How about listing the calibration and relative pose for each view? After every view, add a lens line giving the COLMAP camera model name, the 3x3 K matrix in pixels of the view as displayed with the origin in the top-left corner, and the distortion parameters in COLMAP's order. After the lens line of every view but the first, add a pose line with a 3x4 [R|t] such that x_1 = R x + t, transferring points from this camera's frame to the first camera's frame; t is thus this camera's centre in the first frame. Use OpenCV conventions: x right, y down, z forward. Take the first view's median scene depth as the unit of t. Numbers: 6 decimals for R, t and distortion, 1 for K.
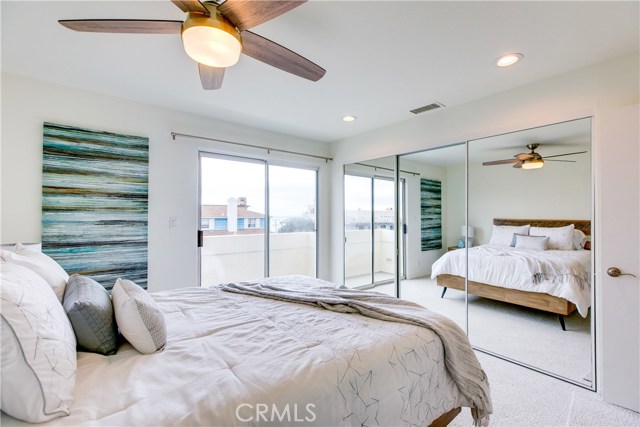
lens RADIAL K [[287.2, 0, 324.0], [0, 287.2, 215.7], [0, 0, 1]] dist [0.004593, -0.001065]
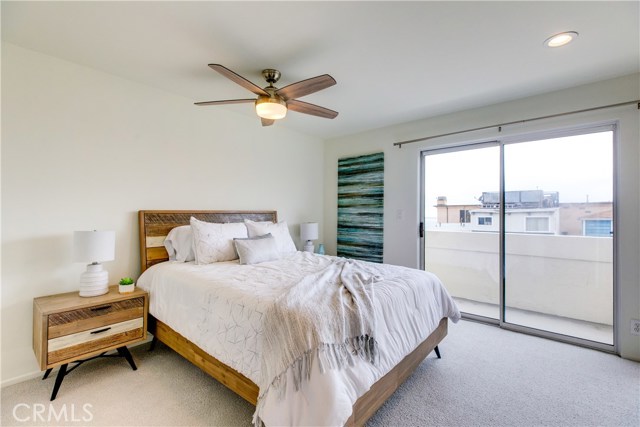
lens RADIAL K [[287.2, 0, 339.9], [0, 287.2, 209.9], [0, 0, 1]] dist [0.004593, -0.001065]
pose [[0.184712, 0.000447, -0.982792, 0.719213], [0.008011, 0.999966, 0.001960, -0.002593], [0.982760, -0.008235, 0.184703, 0.573106]]
